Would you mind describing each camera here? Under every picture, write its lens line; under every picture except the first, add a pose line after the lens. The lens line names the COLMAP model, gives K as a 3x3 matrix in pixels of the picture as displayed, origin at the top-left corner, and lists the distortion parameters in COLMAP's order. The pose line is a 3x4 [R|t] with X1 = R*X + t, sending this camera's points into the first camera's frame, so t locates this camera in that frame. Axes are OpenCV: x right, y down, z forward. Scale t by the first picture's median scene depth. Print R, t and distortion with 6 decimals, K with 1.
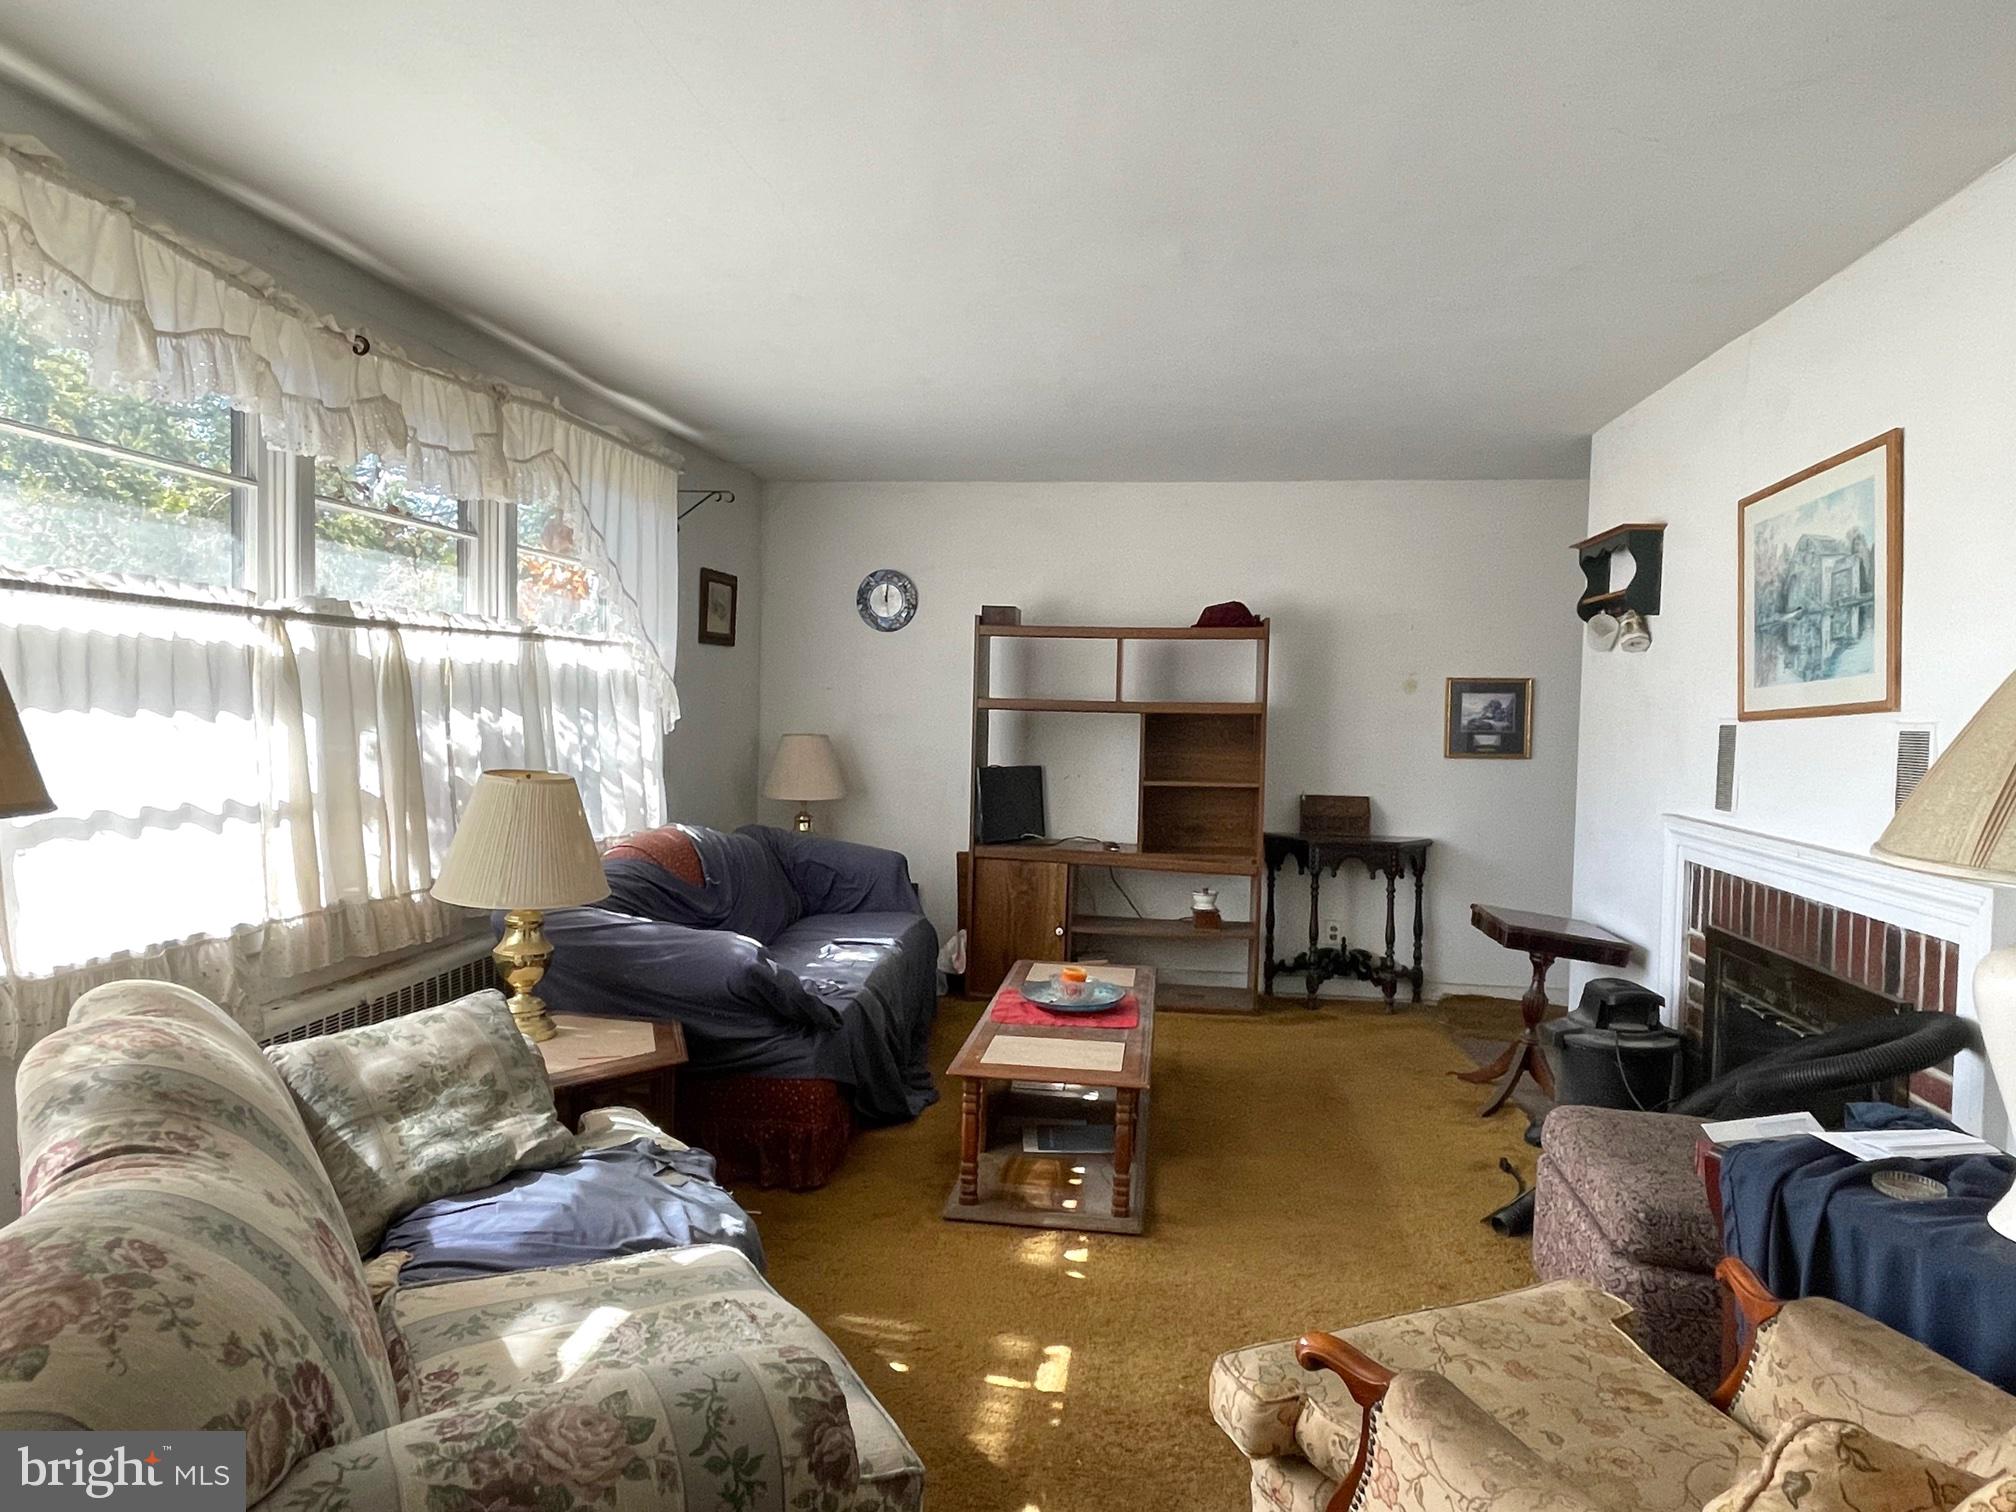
lens RADIAL K [[1237.4, 0, 1007.9], [0, 1237.4, 752.4], [0, 0, 1]] dist [-0.000853, 0.000039]
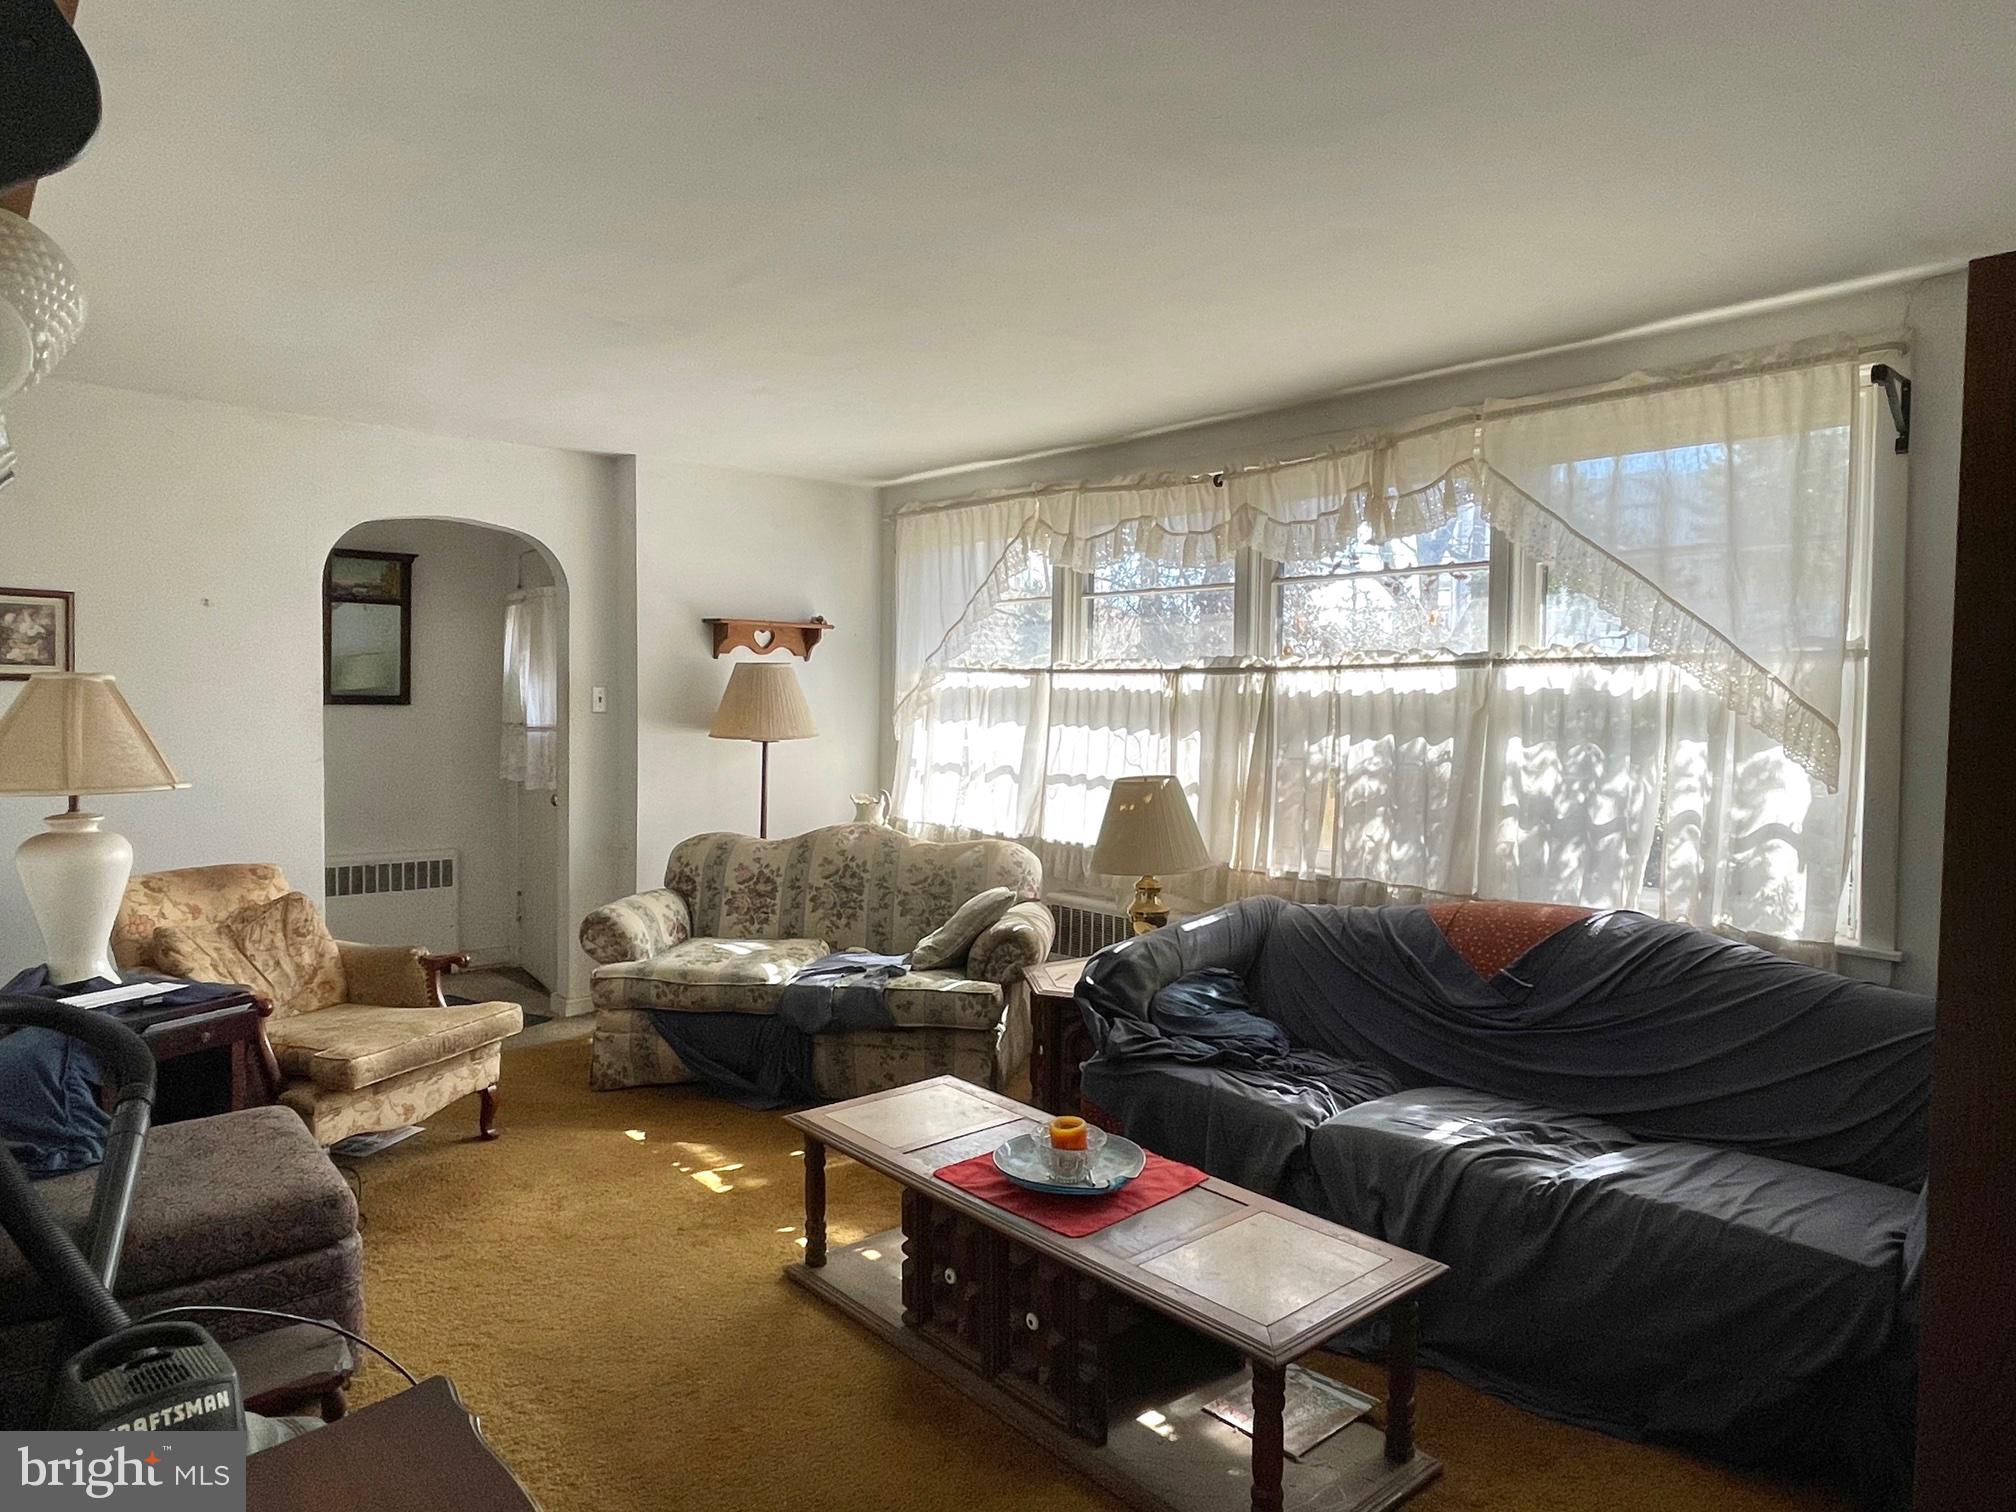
lens RADIAL K [[1237.4, 0, 1007.0], [0, 1237.4, 753.0], [0, 0, 1]] dist [-0.000853, 0.000039]
pose [[-0.650213, 0.009706, -0.759690, 0.771791], [-0.051440, 0.997061, 0.056766, -0.082802], [0.758009, 0.075988, -0.647803, 1.843690]]
